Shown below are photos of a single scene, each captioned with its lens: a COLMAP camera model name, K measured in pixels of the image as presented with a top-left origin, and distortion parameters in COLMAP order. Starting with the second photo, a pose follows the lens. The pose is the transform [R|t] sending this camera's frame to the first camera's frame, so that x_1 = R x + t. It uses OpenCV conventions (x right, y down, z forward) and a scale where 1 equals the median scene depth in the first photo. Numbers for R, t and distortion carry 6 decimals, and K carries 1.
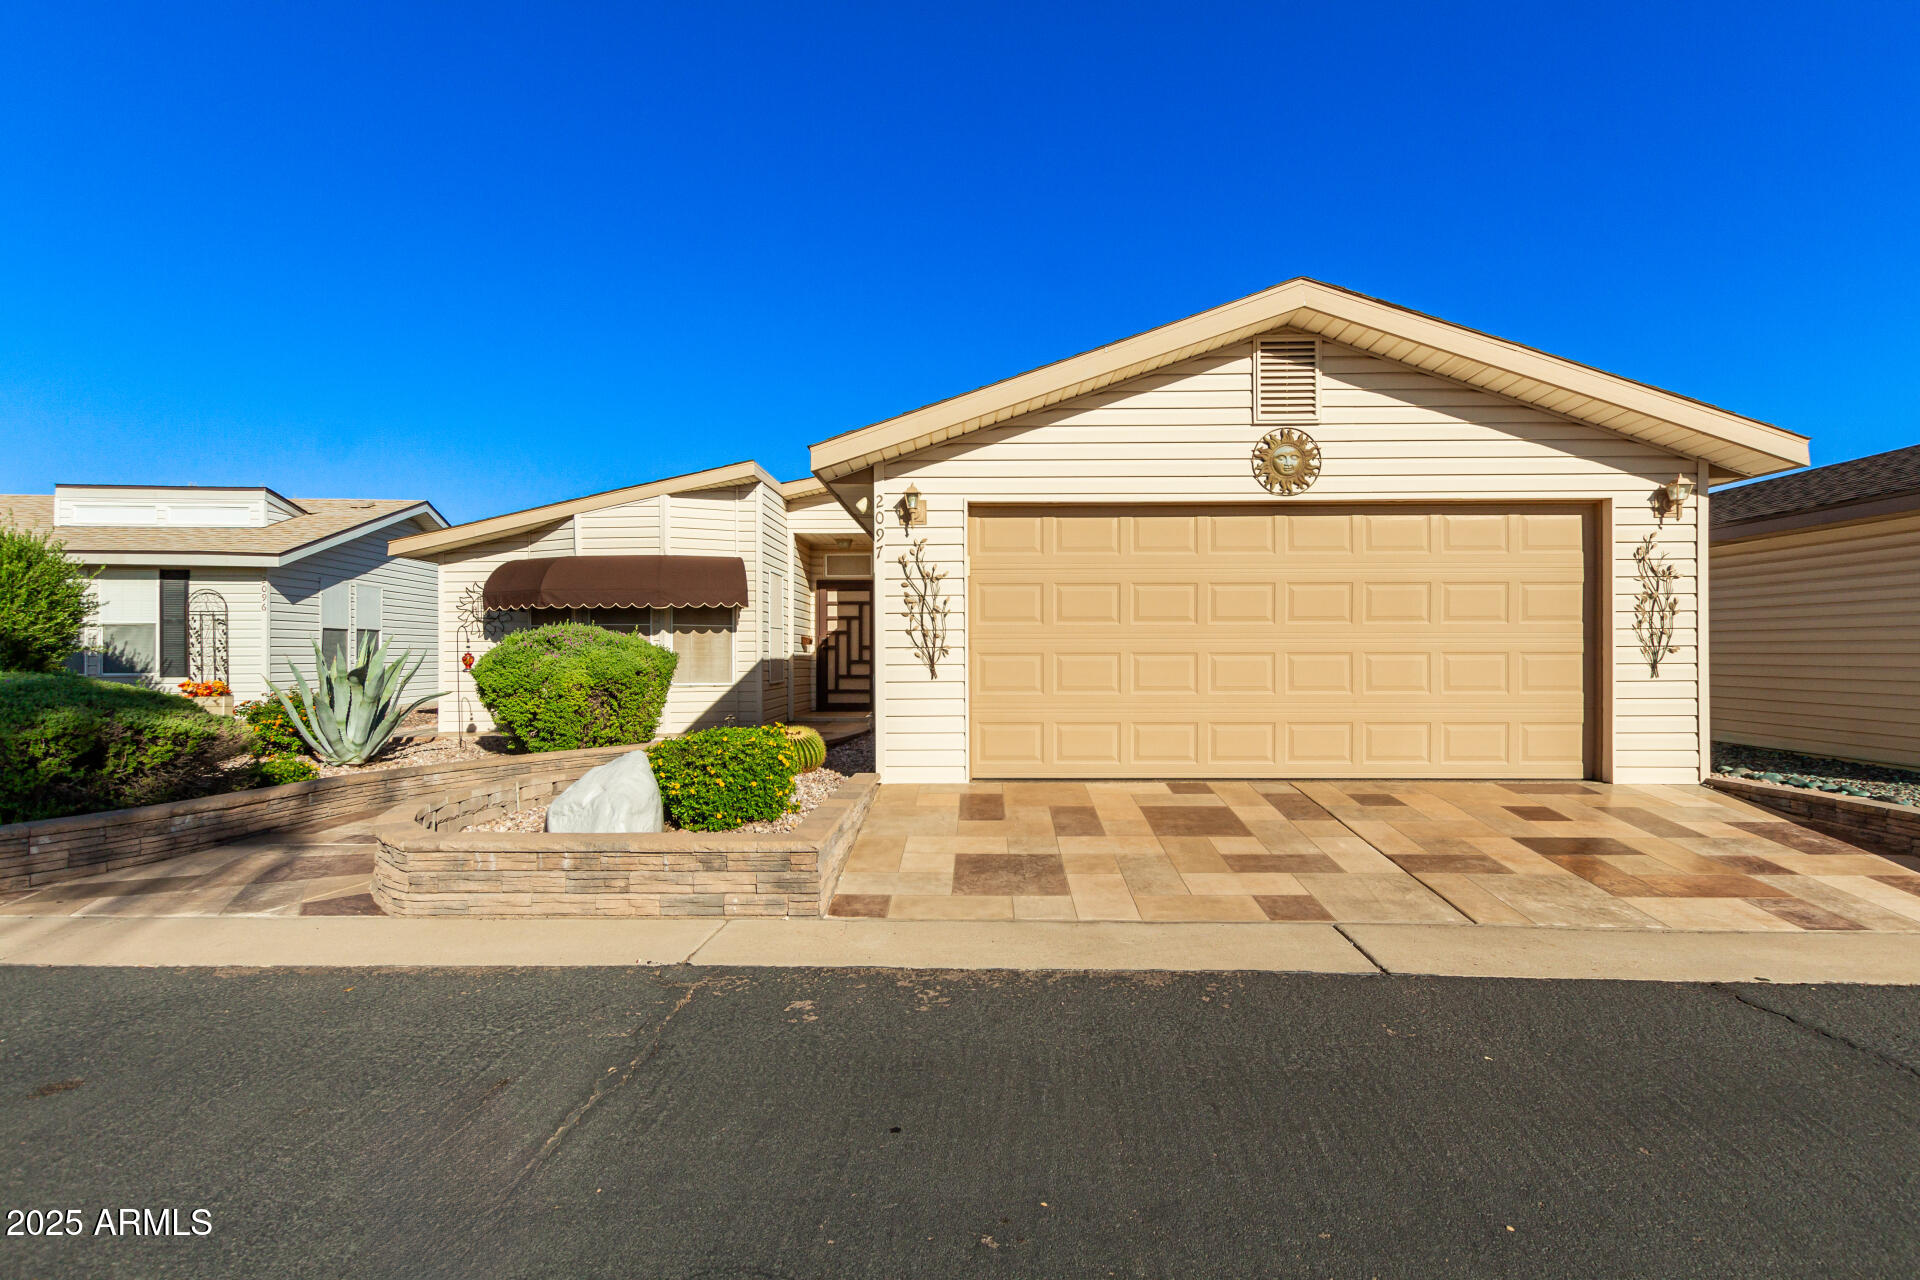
lens RADIAL K [[894.3, 0, 969.3], [0, 894.3, 649.0], [0, 0, 1]] dist [0.009300, -0.007271]
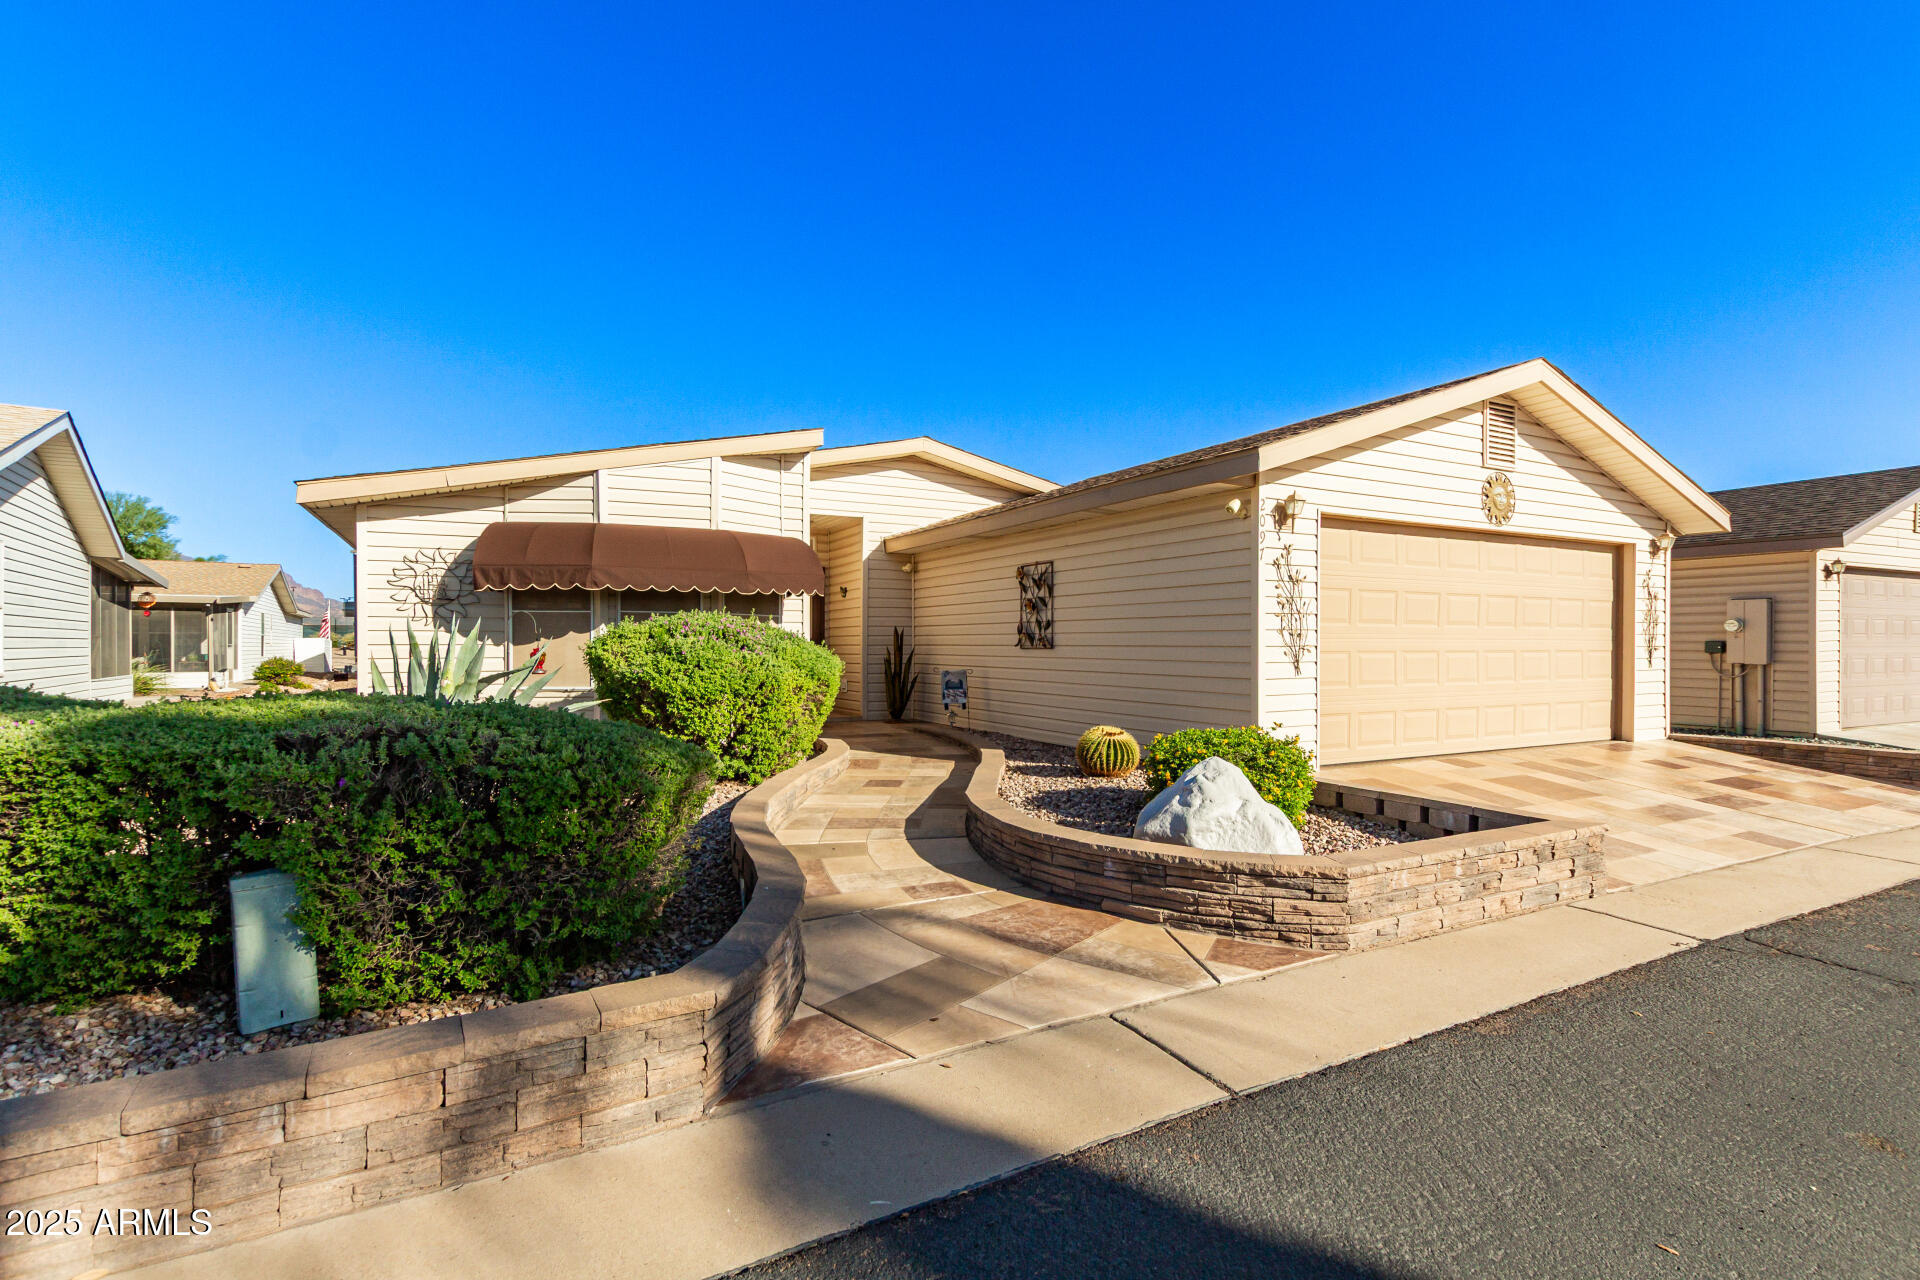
lens RADIAL K [[894.3, 0, 969.3], [0, 894.3, 649.0], [0, 0, 1]] dist [0.009300, -0.007271]
pose [[0.869389, 0.000358, 0.494128, -0.905215], [-0.006120, 0.999931, 0.010043, -0.006699], [-0.494091, -0.011756, 0.869331, 0.266520]]
